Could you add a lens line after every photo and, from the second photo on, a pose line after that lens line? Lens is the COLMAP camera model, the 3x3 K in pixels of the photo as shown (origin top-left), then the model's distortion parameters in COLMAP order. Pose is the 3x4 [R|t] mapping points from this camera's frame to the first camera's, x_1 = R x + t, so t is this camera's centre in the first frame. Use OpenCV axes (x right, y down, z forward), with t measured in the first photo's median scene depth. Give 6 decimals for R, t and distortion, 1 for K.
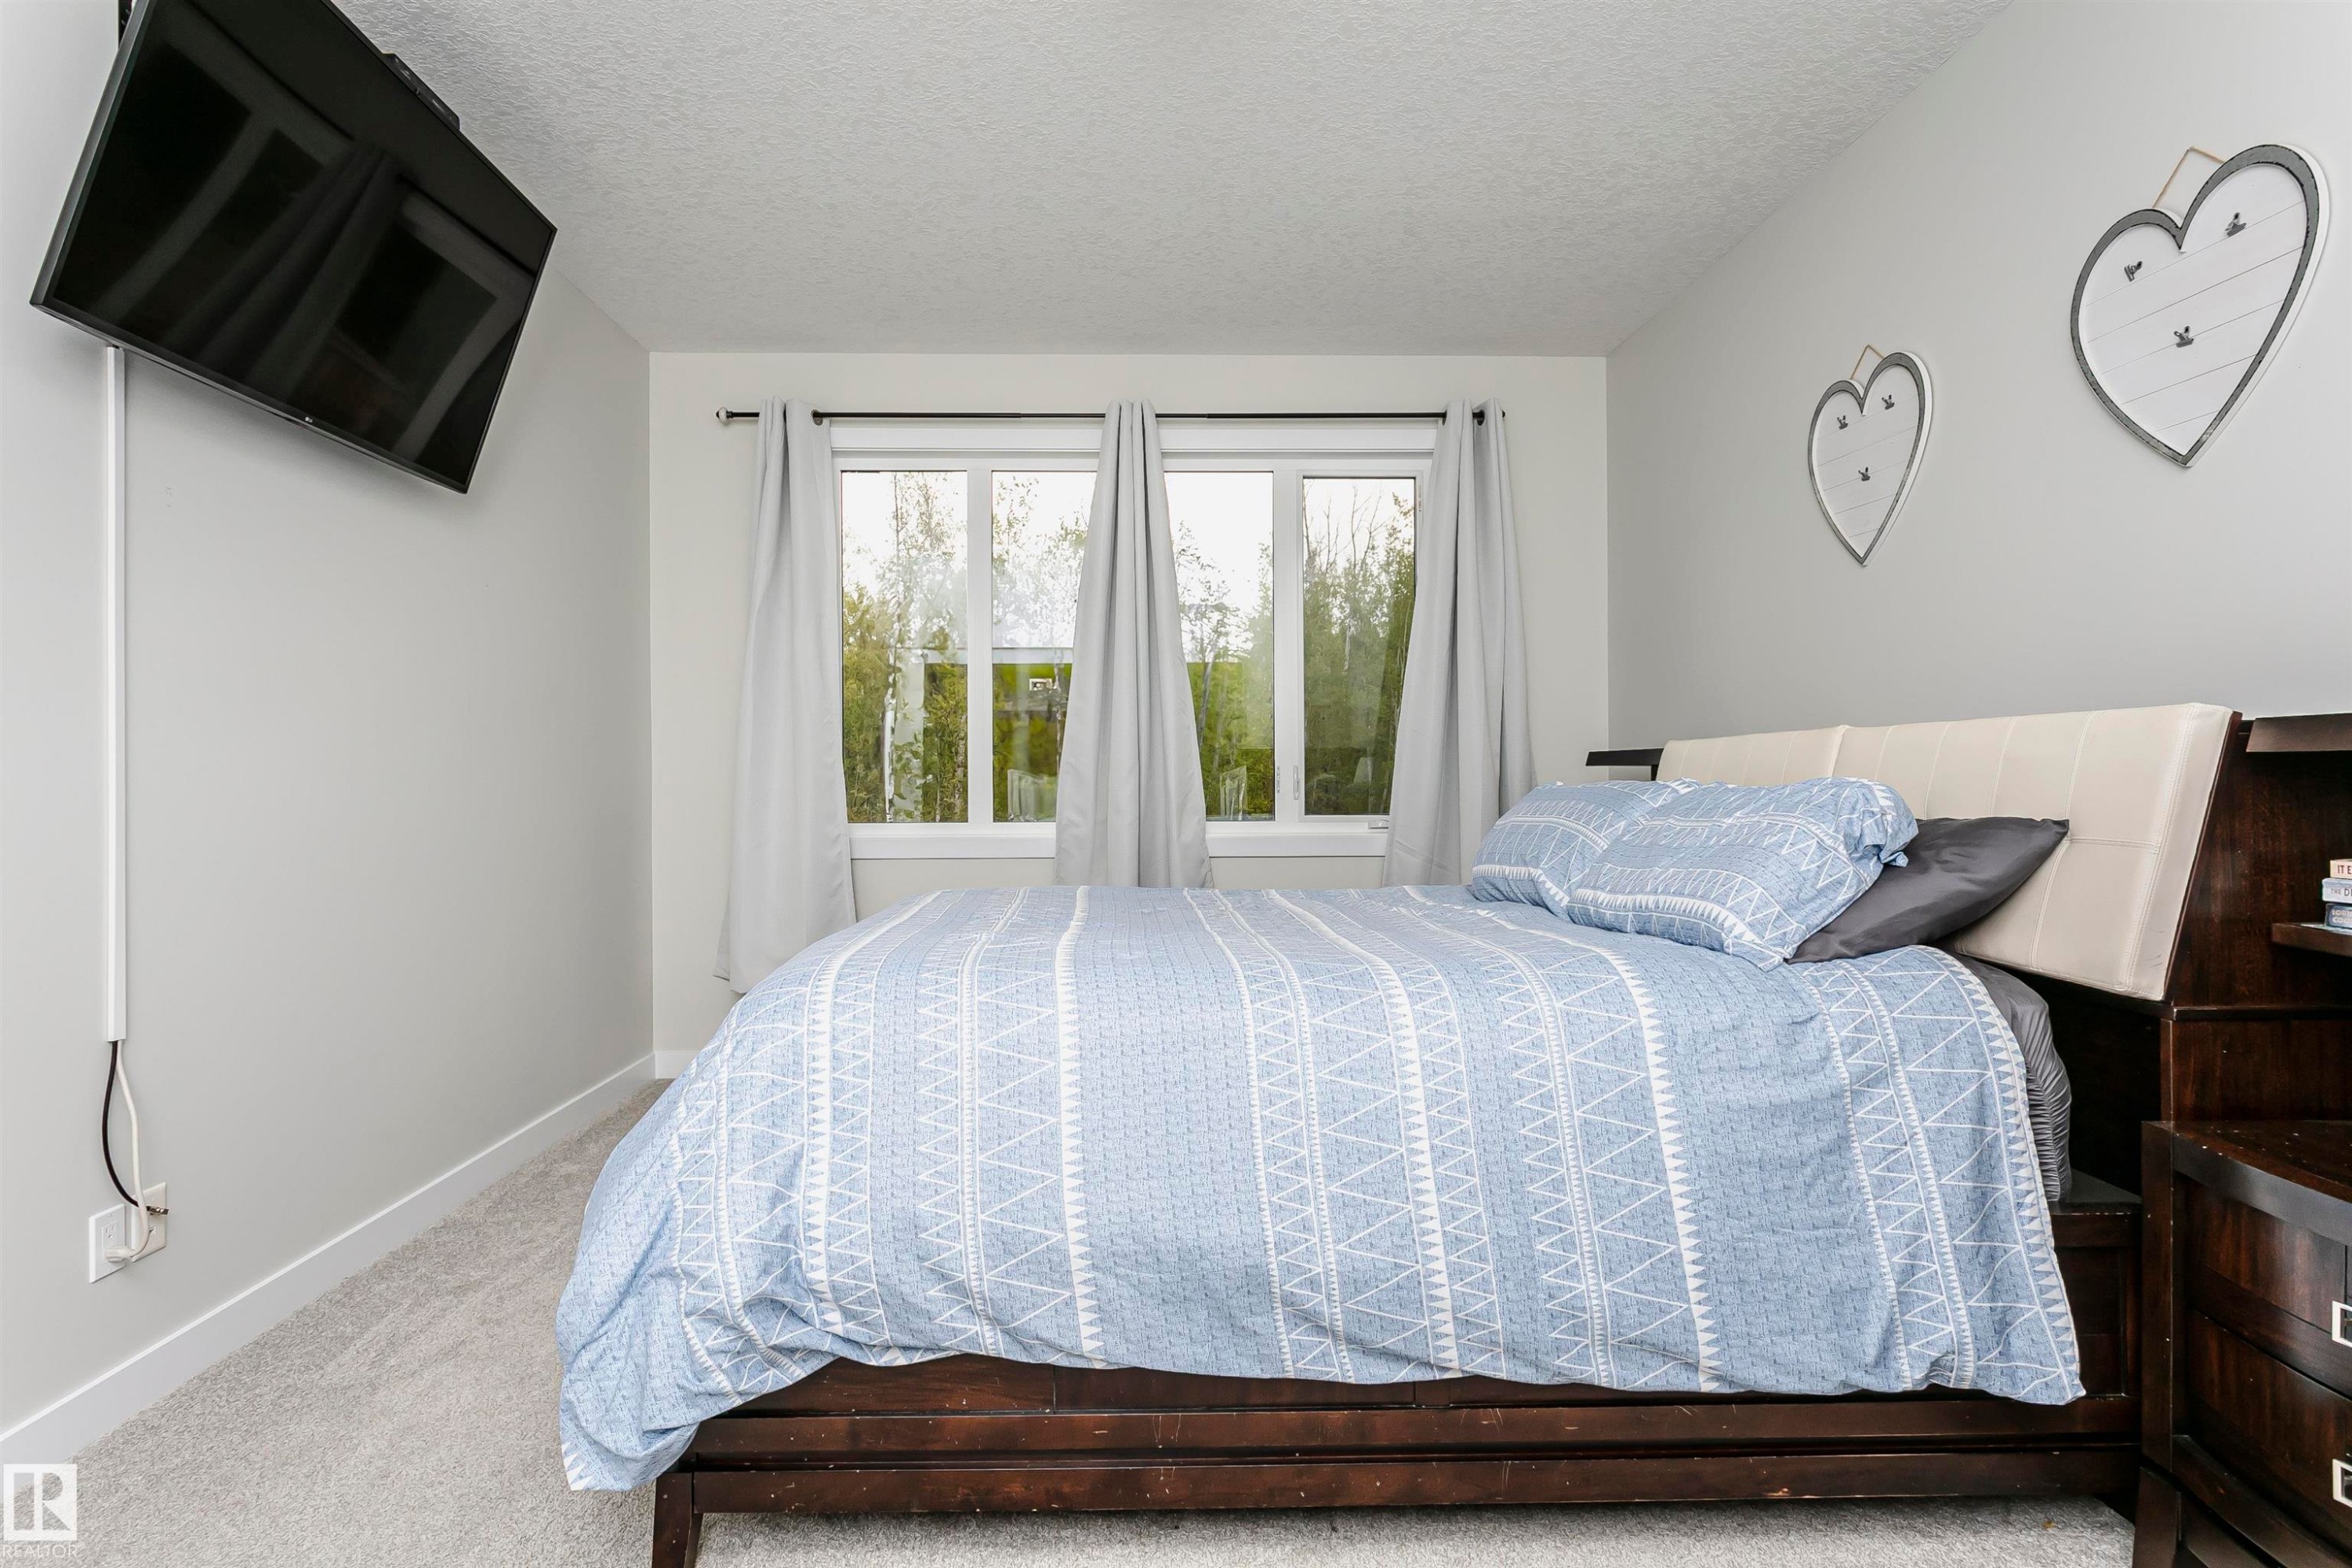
lens RADIAL K [[1118.1, 0, 1153.9], [0, 1118.1, 782.6], [0, 0, 1]] dist [0.003183, 0.000336]
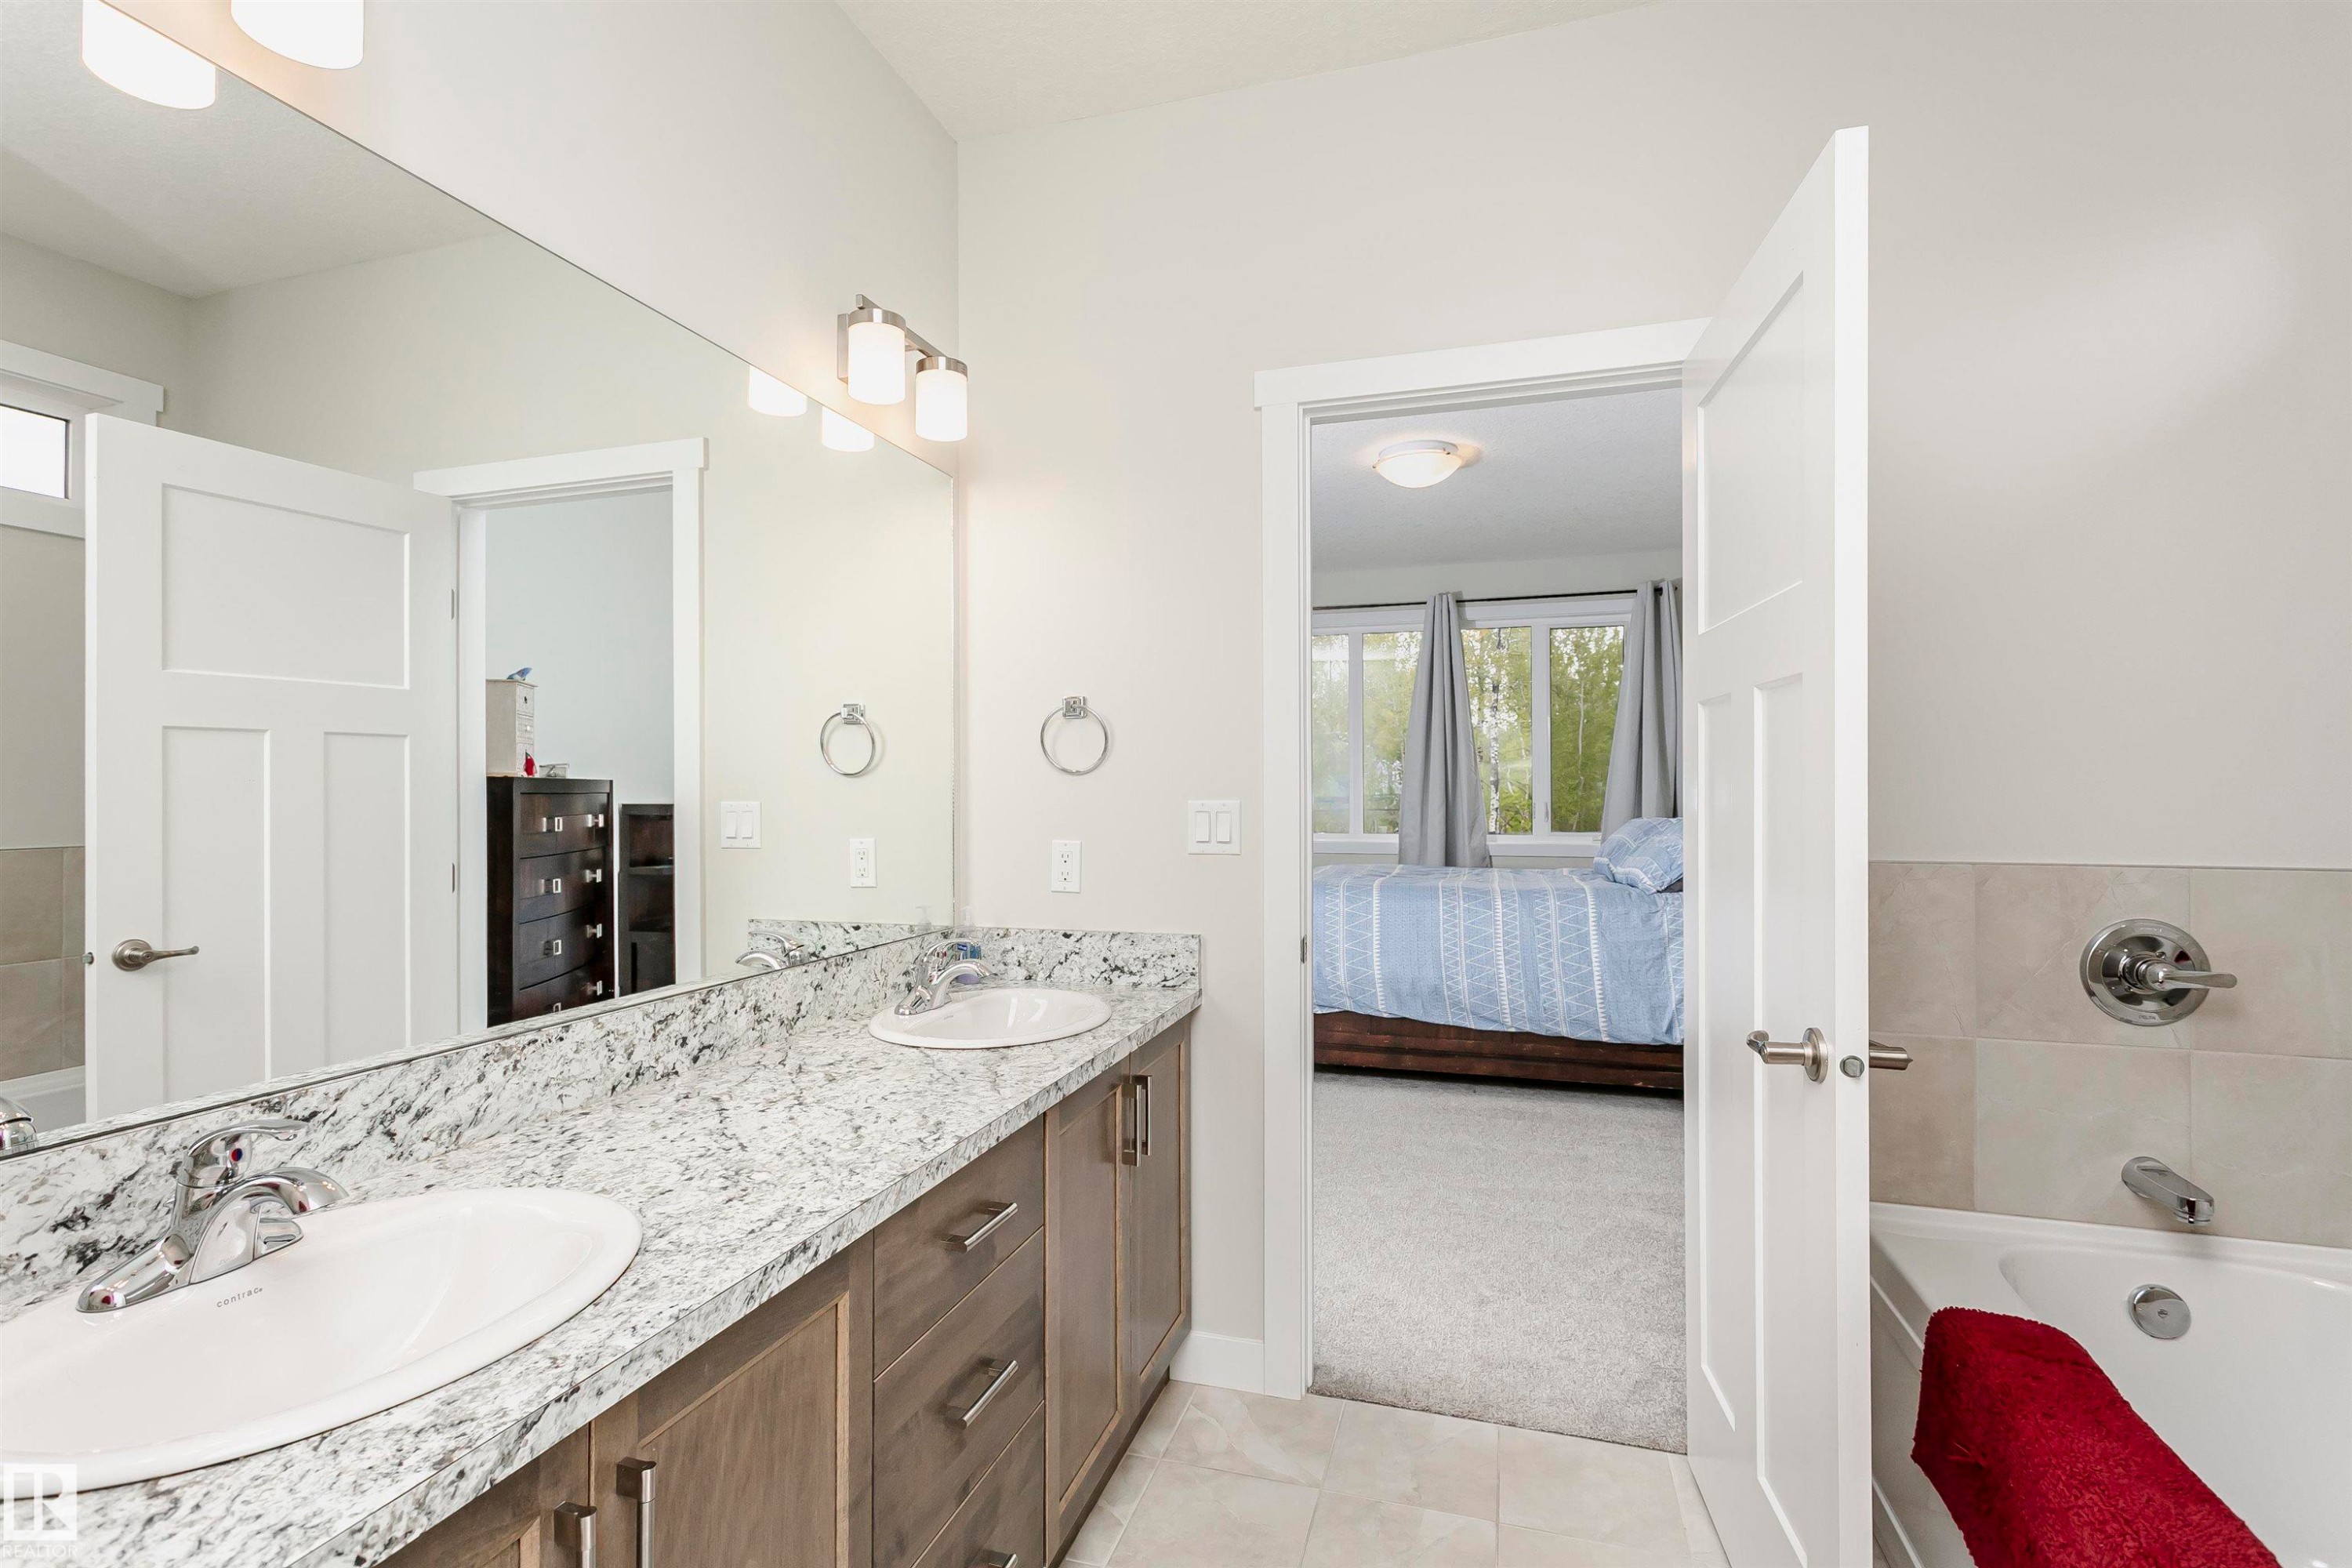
lens RADIAL K [[1118.1, 0, 1153.9], [0, 1118.1, 782.6], [0, 0, 1]] dist [0.003183, 0.000336]
pose [[0.940182, -0.000916, -0.340672, 0.380076], [-0.002183, 0.999960, -0.008712, -0.073007], [0.340666, 0.008935, 0.940142, -1.980486]]
